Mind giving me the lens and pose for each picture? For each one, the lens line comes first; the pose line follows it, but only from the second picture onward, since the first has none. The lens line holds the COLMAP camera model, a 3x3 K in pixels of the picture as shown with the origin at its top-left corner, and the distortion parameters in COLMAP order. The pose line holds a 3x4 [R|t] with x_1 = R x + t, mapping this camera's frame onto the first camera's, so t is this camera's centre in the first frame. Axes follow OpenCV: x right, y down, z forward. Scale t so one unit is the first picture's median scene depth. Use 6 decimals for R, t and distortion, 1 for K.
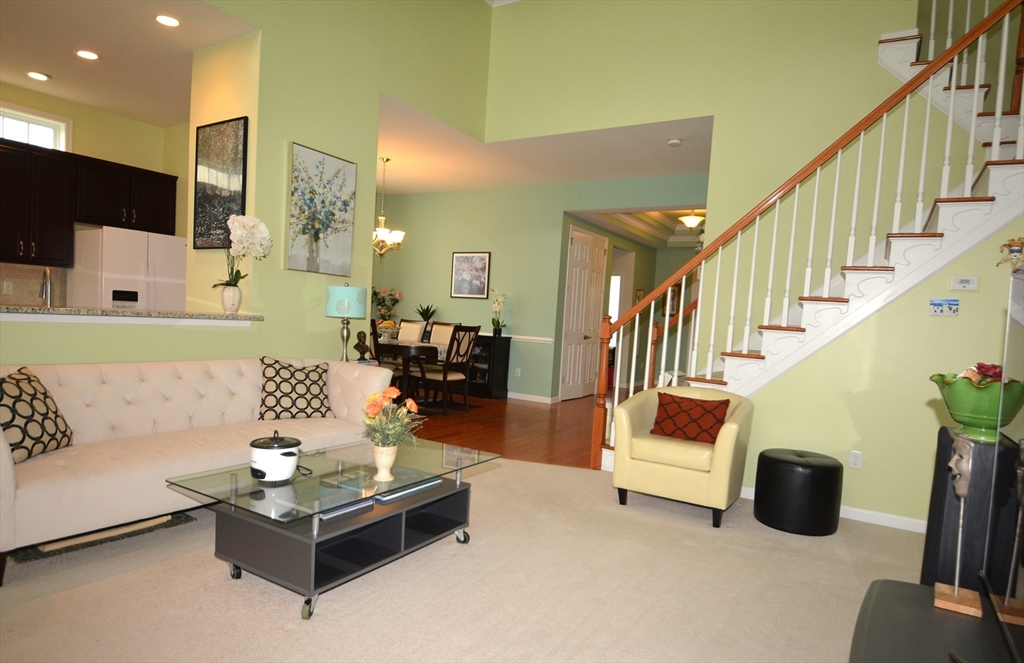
lens RADIAL K [[570.5, 0, 515.4], [0, 570.5, 356.0], [0, 0, 1]] dist [-0.002644, -0.000898]
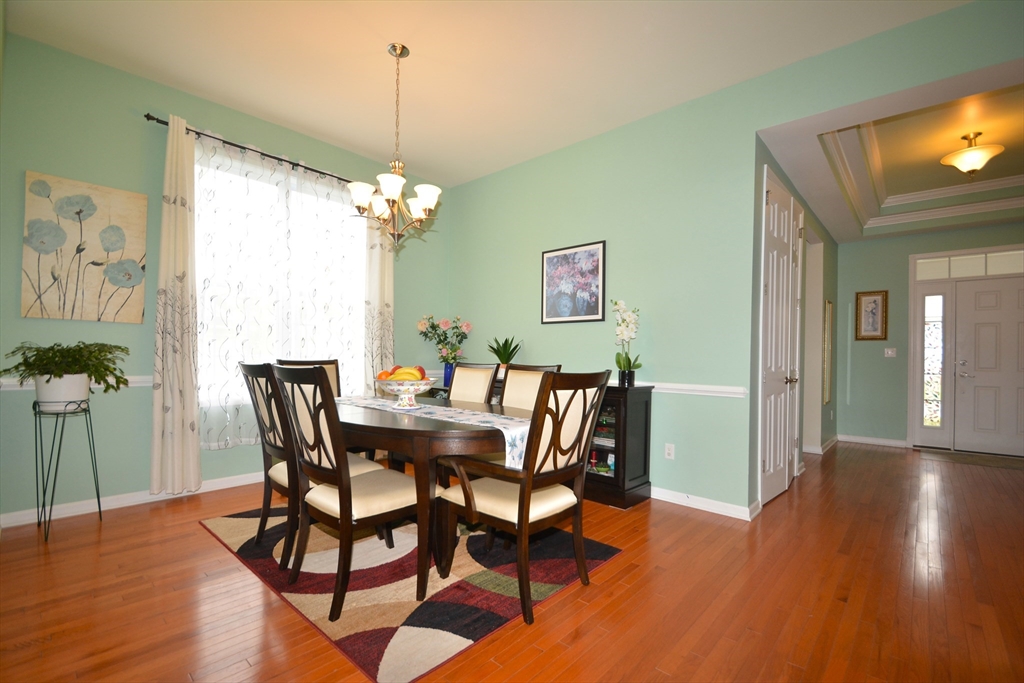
lens RADIAL K [[445.1, 0, 515.2], [0, 445.1, 354.8], [0, 0, 1]] dist [-0.001870, -0.008514]
pose [[0.980309, -0.048023, -0.191542, -0.053339], [0.033209, 0.996256, -0.079816, -0.033184], [0.194658, 0.071883, 0.978234, 0.552627]]
